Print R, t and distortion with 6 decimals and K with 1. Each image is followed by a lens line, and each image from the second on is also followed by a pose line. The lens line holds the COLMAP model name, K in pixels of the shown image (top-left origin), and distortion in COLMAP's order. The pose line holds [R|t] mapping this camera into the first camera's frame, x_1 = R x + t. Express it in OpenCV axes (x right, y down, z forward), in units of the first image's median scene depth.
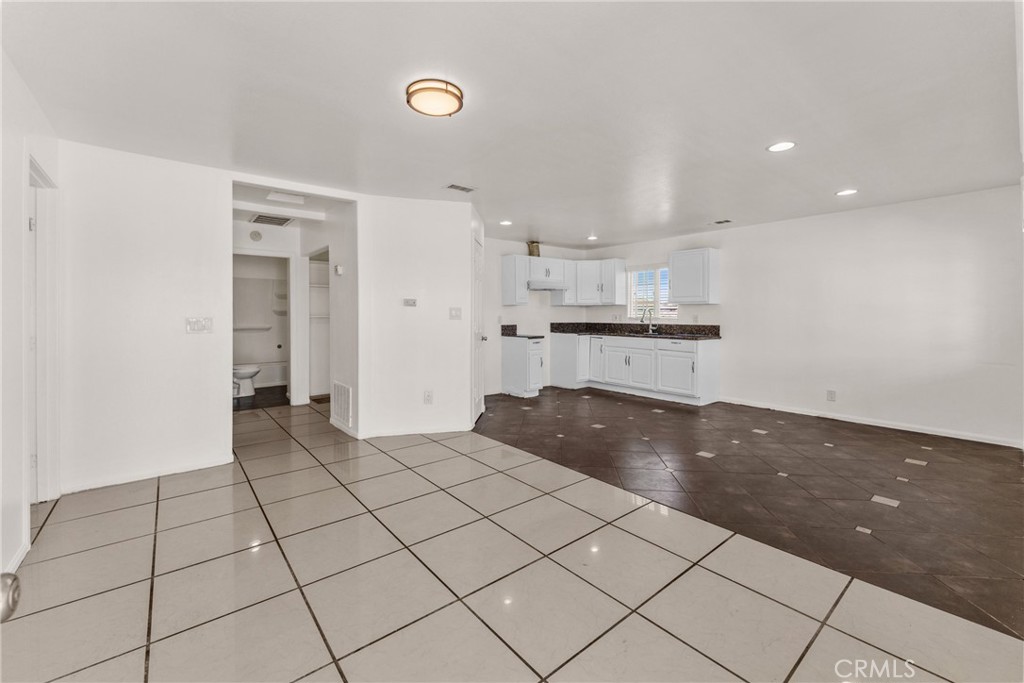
lens RADIAL K [[414.4, 0, 501.8], [0, 414.4, 317.2], [0, 0, 1]] dist [-0.011080, -0.000407]
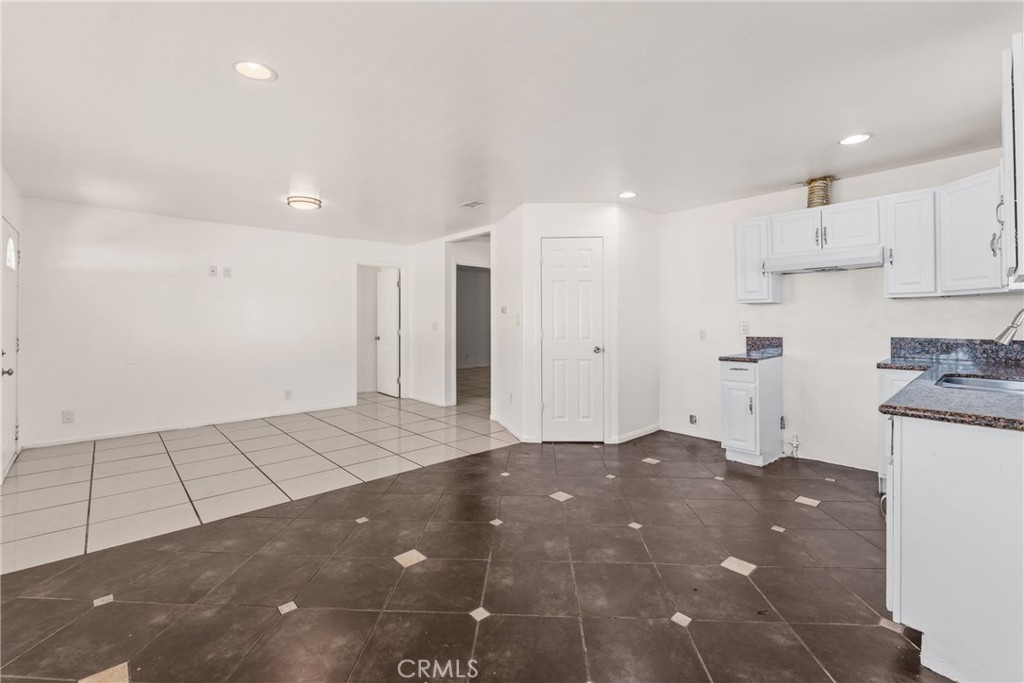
lens RADIAL K [[443.7, 0, 513.9], [0, 443.7, 319.9], [0, 0, 1]] dist [-0.000503, 0.000349]
pose [[0.077108, 0.001861, -0.997021, 0.637514], [0.001904, 0.999996, 0.002014, -0.008288], [0.997021, -0.002054, 0.077105, 0.611527]]
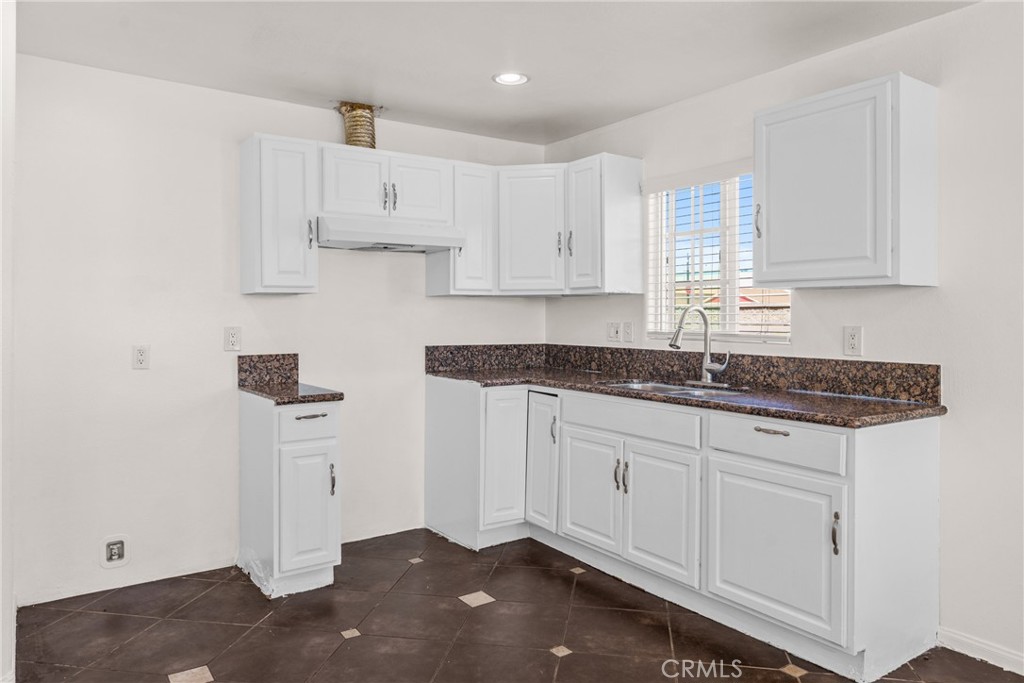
lens RADIAL K [[687.8, 0, 505.7], [0, 687.8, 314.1], [0, 0, 1]] dist [0.003139, -0.000944]
pose [[0.998529, -0.000103, -0.054215, 0.240227], [-0.000445, 0.999949, -0.010112, -0.008254], [0.054213, 0.010121, 0.998478, 0.479212]]
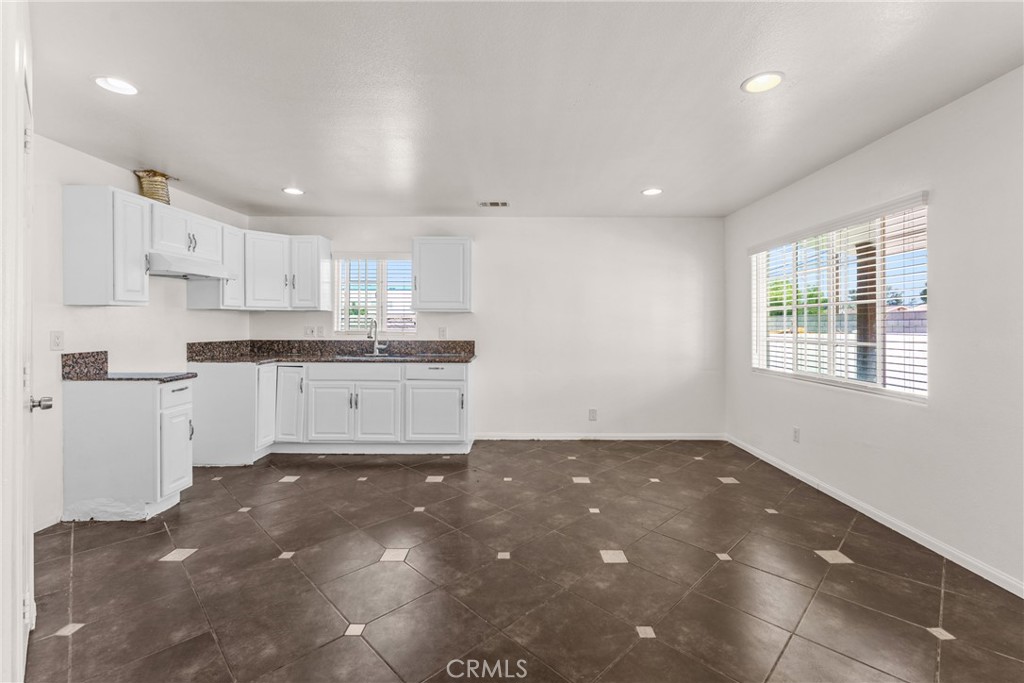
lens RADIAL K [[443.7, 0, 511.6], [0, 443.7, 321.7], [0, 0, 1]] dist [-0.000503, 0.000349]
pose [[0.620975, 0.004466, 0.783817, -0.069101], [0.002839, 0.999964, -0.007947, -0.007943], [-0.783825, 0.007160, 0.620940, 0.390833]]
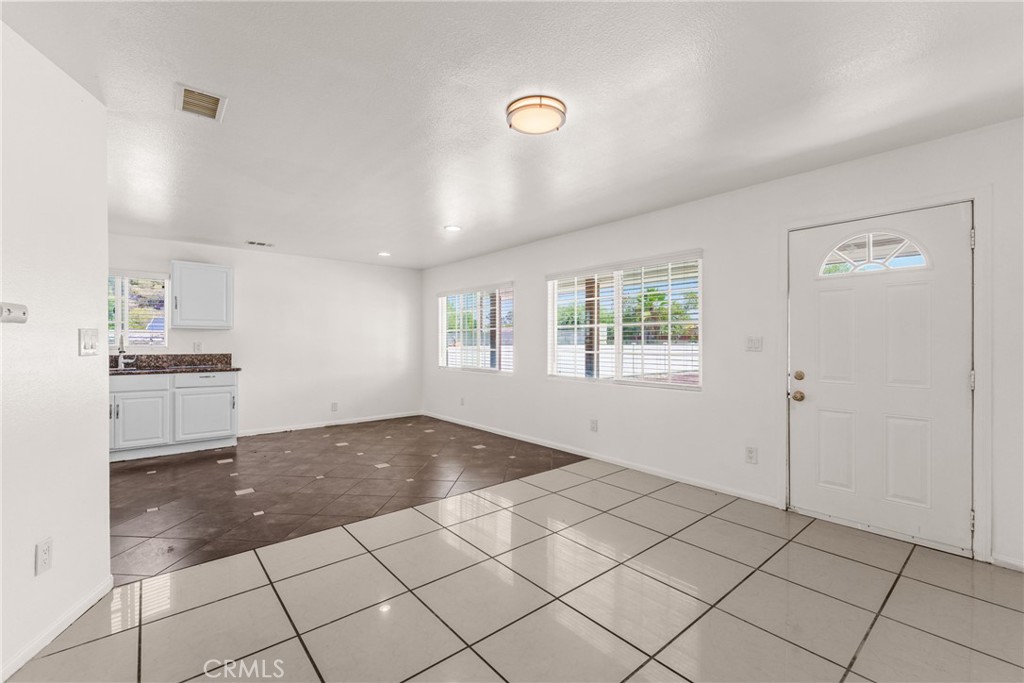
lens RADIAL K [[443.7, 0, 512.4], [0, 443.7, 340.2], [0, 0, 1]] dist [-0.000503, 0.000349]
pose [[-0.031601, -0.003052, 0.999496, -0.413536], [0.001960, 0.999993, 0.003115, -0.010003], [-0.999499, 0.002057, -0.031595, 0.376158]]
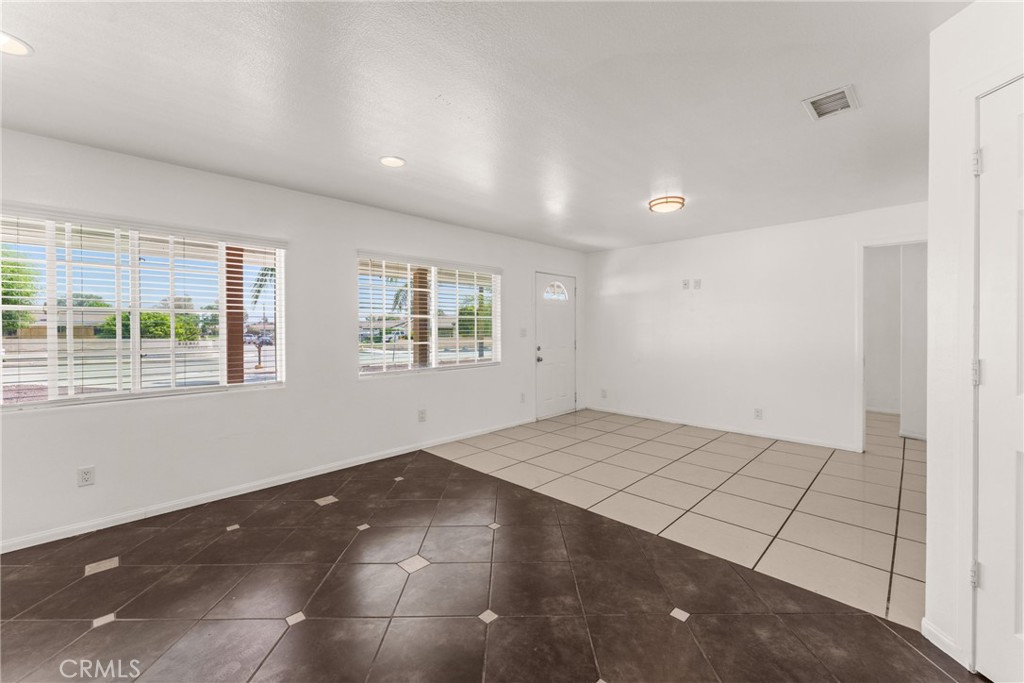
lens RADIAL K [[414.4, 0, 513.1], [0, 414.4, 333.3], [0, 0, 1]] dist [-0.011080, -0.000407]
pose [[-0.990946, 0.007494, -0.134052, 0.237289], [0.006734, 0.999959, 0.006126, -0.006477], [0.134093, 0.005168, -0.990955, 0.902184]]
